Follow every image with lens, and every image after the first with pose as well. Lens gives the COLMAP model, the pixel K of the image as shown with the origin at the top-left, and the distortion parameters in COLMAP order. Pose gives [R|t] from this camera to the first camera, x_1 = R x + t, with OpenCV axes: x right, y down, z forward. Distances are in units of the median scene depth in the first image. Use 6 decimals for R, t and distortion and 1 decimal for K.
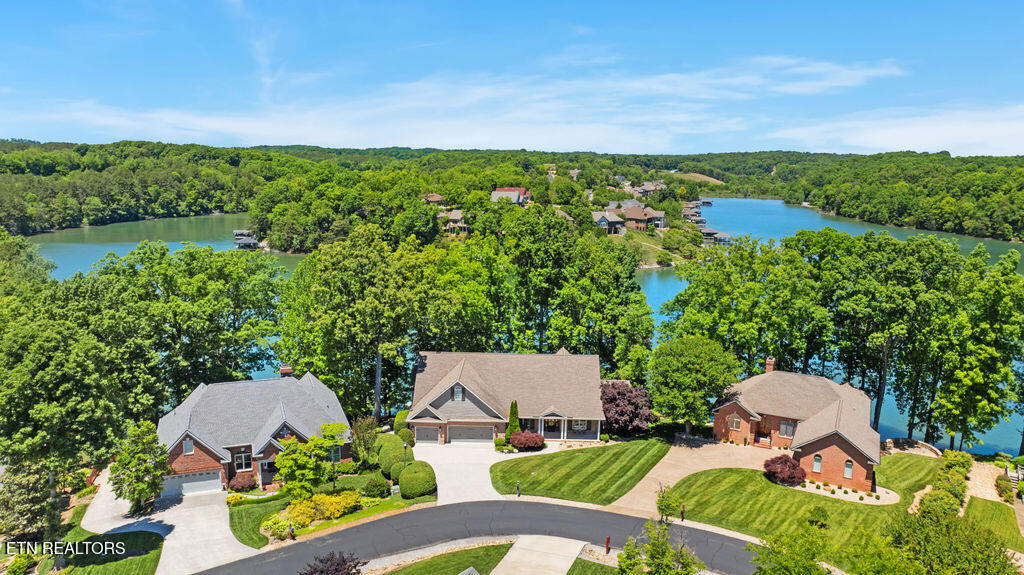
lens RADIAL K [[724.0, 0, 512.0], [0, 724.0, 287.5], [0, 0, 1]] dist [-0.017853, -0.000002]
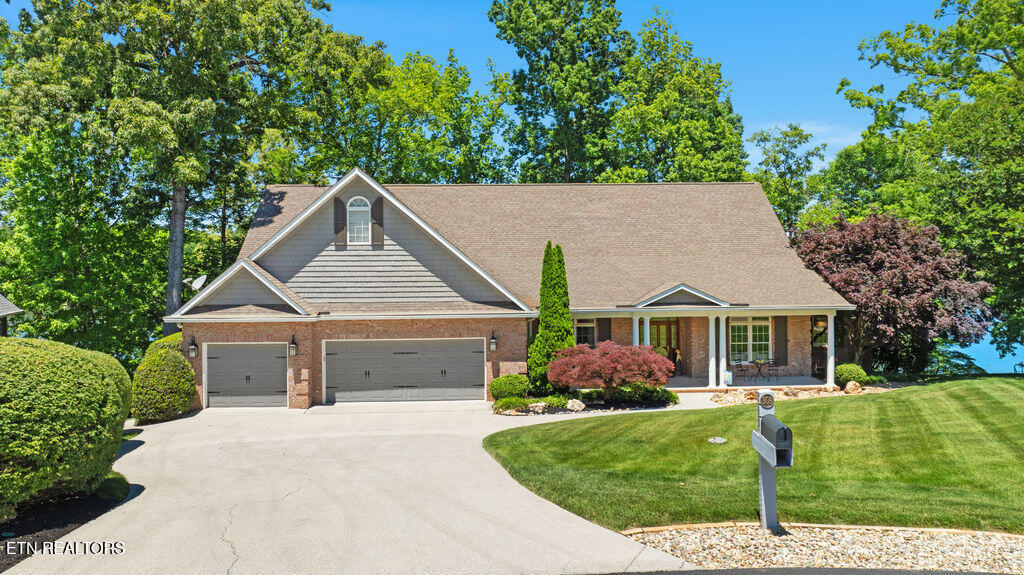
lens RADIAL K [[726.1, 0, 517.8], [0, 726.1, 257.8], [0, 0, 1]] dist [-0.007359, -0.001015]
pose [[0.998134, -0.025910, 0.055297, -0.026338], [0.035326, 0.983620, -0.176761, 0.203436], [-0.049812, 0.178385, 0.982699, 0.682461]]
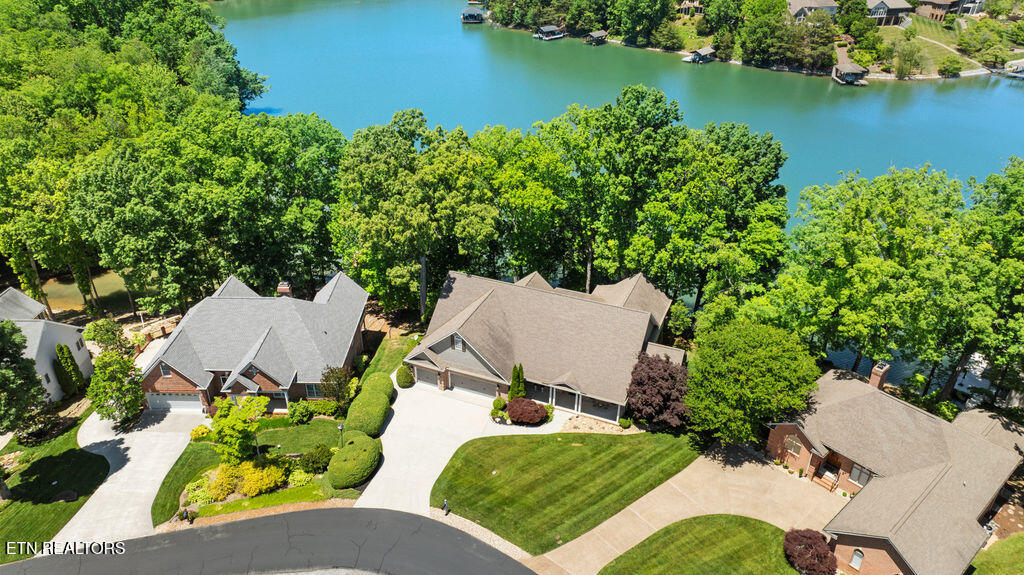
lens RADIAL K [[724.0, 0, 512.0], [0, 724.0, 287.5], [0, 0, 1]] dist [-0.017853, -0.000002]
pose [[0.928535, 0.174817, -0.327508, 0.245691], [-0.055672, 0.937782, 0.342731, -0.207028], [0.367047, -0.300005, 0.880496, 0.266254]]
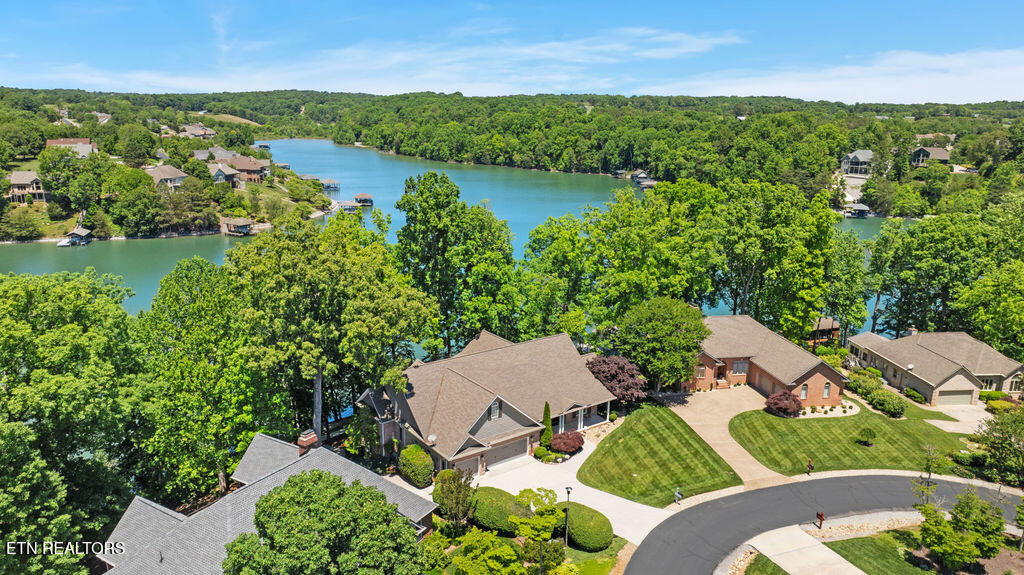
lens RADIAL K [[726.1, 0, 517.8], [0, 726.1, 257.8], [0, 0, 1]] dist [-0.007359, -0.001015]
pose [[0.793562, -0.126109, 0.595279, -0.506691], [0.101382, 0.992016, 0.075005, -0.084790], [-0.599985, 0.000830, 0.800011, 0.297214]]
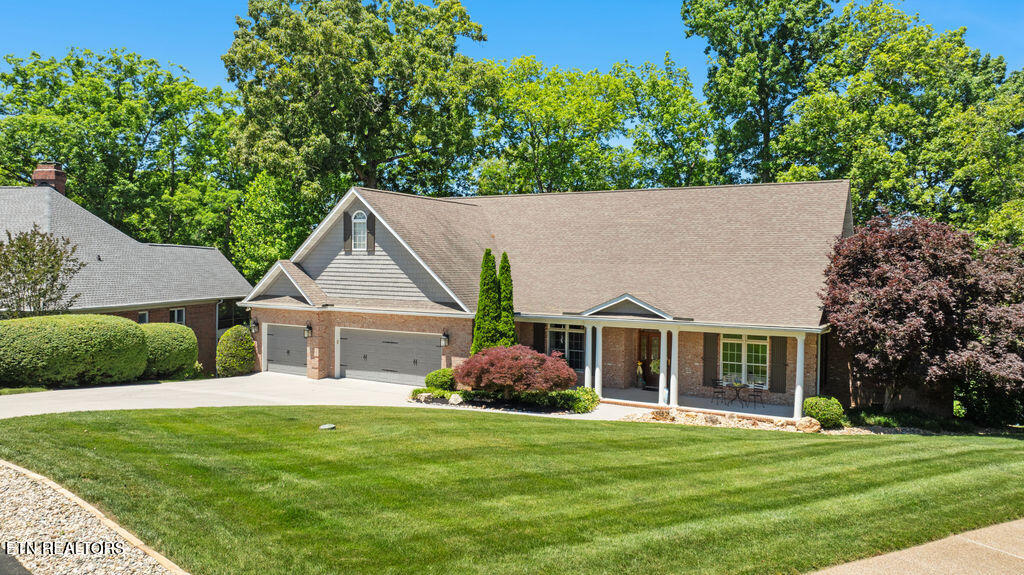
lens RADIAL K [[724.0, 0, 512.0], [0, 724.0, 287.5], [0, 0, 1]] dist [-0.017853, -0.000002]
pose [[0.873729, 0.008269, -0.486342, 0.151835], [-0.080511, 0.988522, -0.127834, 0.201544], [0.479703, 0.150849, 0.864367, 0.703300]]
